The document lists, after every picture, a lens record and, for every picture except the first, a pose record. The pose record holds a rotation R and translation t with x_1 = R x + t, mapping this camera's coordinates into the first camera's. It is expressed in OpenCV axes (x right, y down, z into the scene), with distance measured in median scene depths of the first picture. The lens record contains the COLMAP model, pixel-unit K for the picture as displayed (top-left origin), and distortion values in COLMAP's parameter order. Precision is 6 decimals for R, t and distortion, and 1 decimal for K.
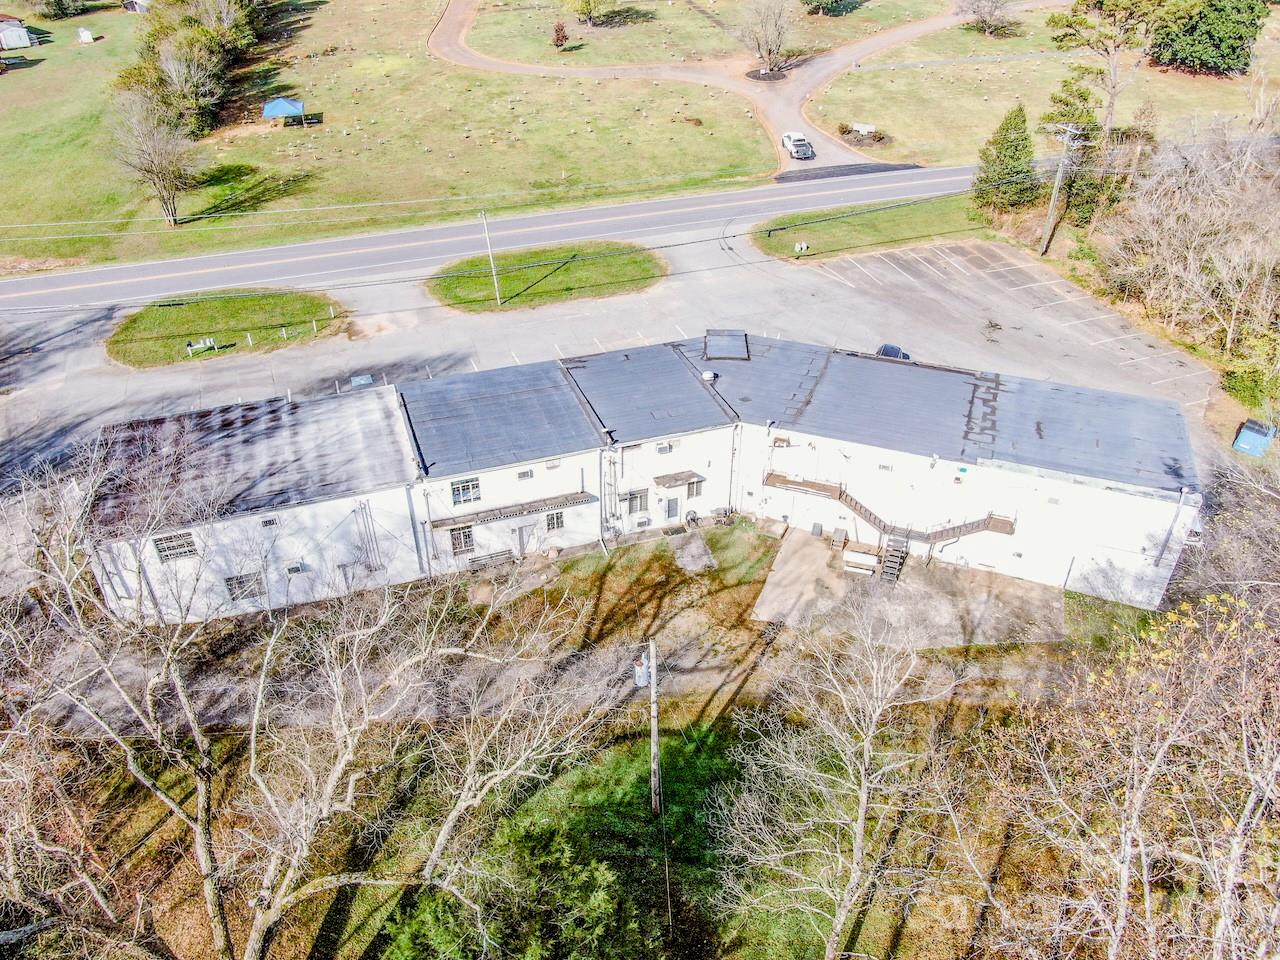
lens RADIAL K [[913.6, 0, 643.7], [0, 913.6, 476.5], [0, 0, 1]] dist [-0.012699, 0.000826]
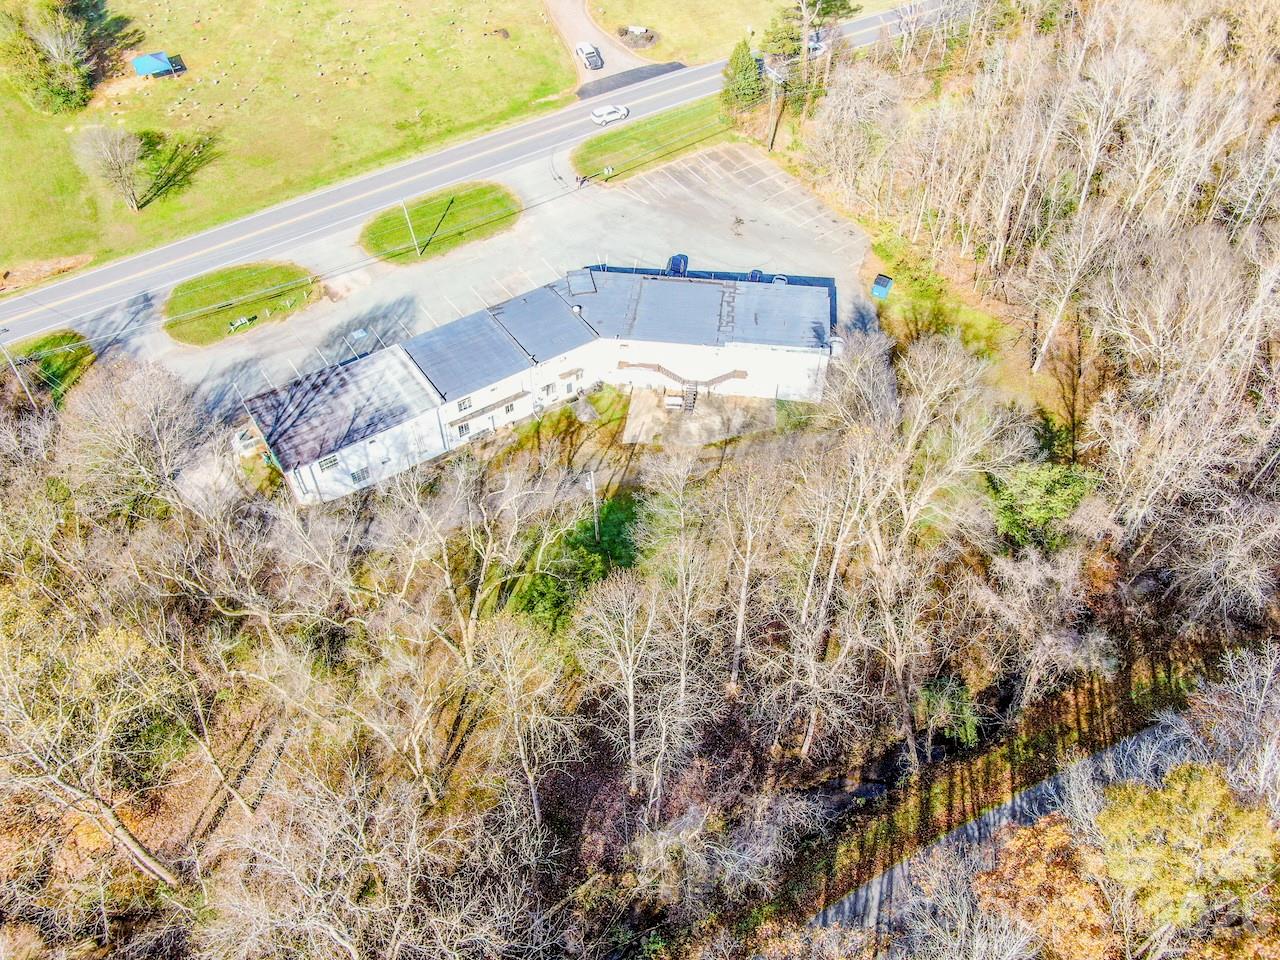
lens RADIAL K [[987.8, 0, 640.0], [0, 987.8, 480.0], [0, 0, 1]] dist [-0.010359, 0.002968]
pose [[0.970623, -0.182392, 0.156924, -0.160521], [0.136945, 0.955032, 0.262983, -0.266703], [-0.197833, -0.233768, 0.951953, -0.863673]]
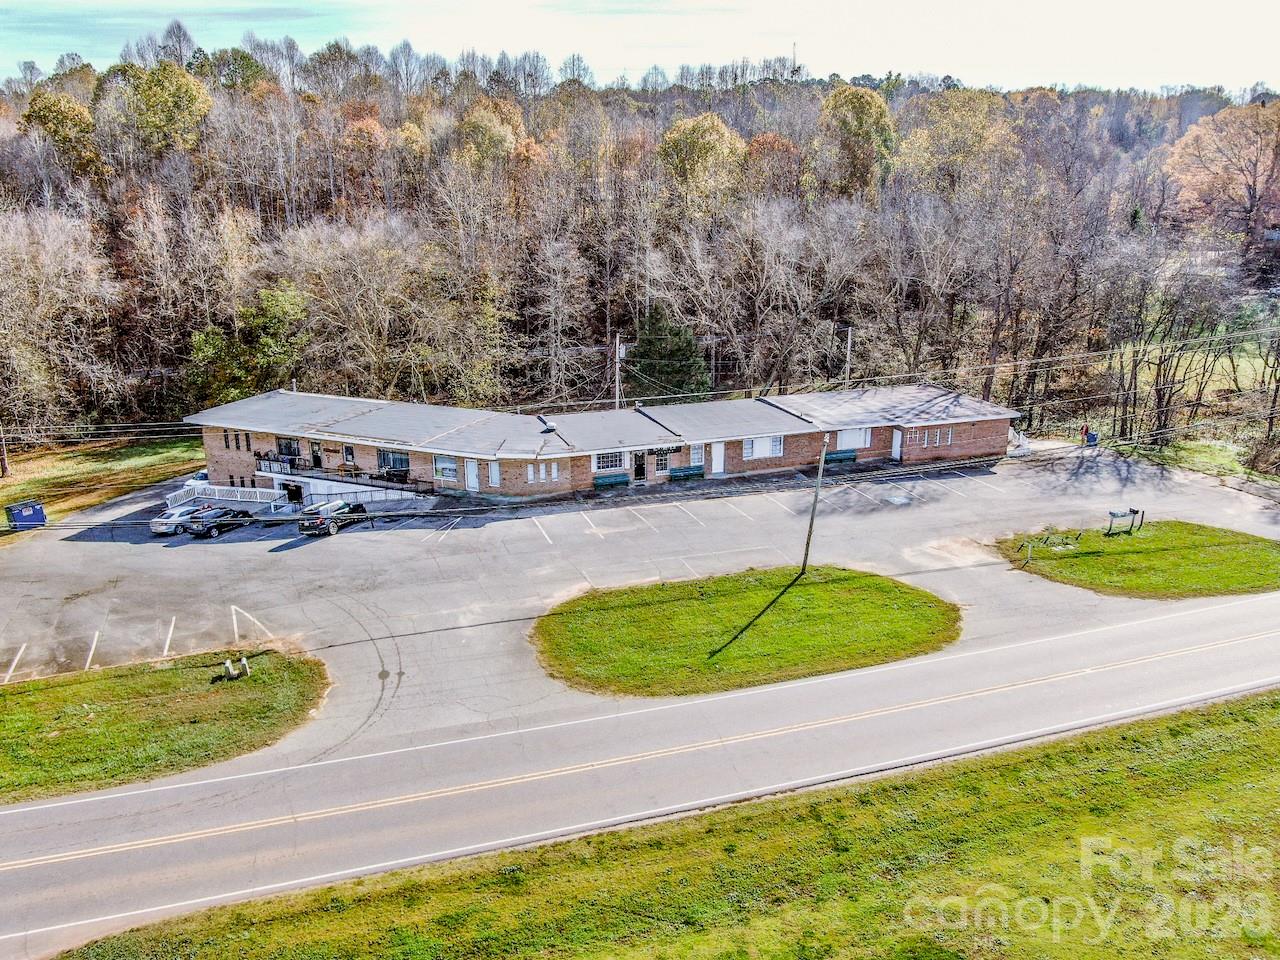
lens RADIAL K [[1014.5, 0, 640.0], [0, 1014.5, 480.0], [0, 0, 1]] dist [-0.009261, 0.000988]
pose [[-0.999788, -0.004826, 0.020009, -0.064384], [0.012579, 0.626216, 0.779548, -1.016298], [-0.016292, 0.779635, -0.626023, 1.772863]]
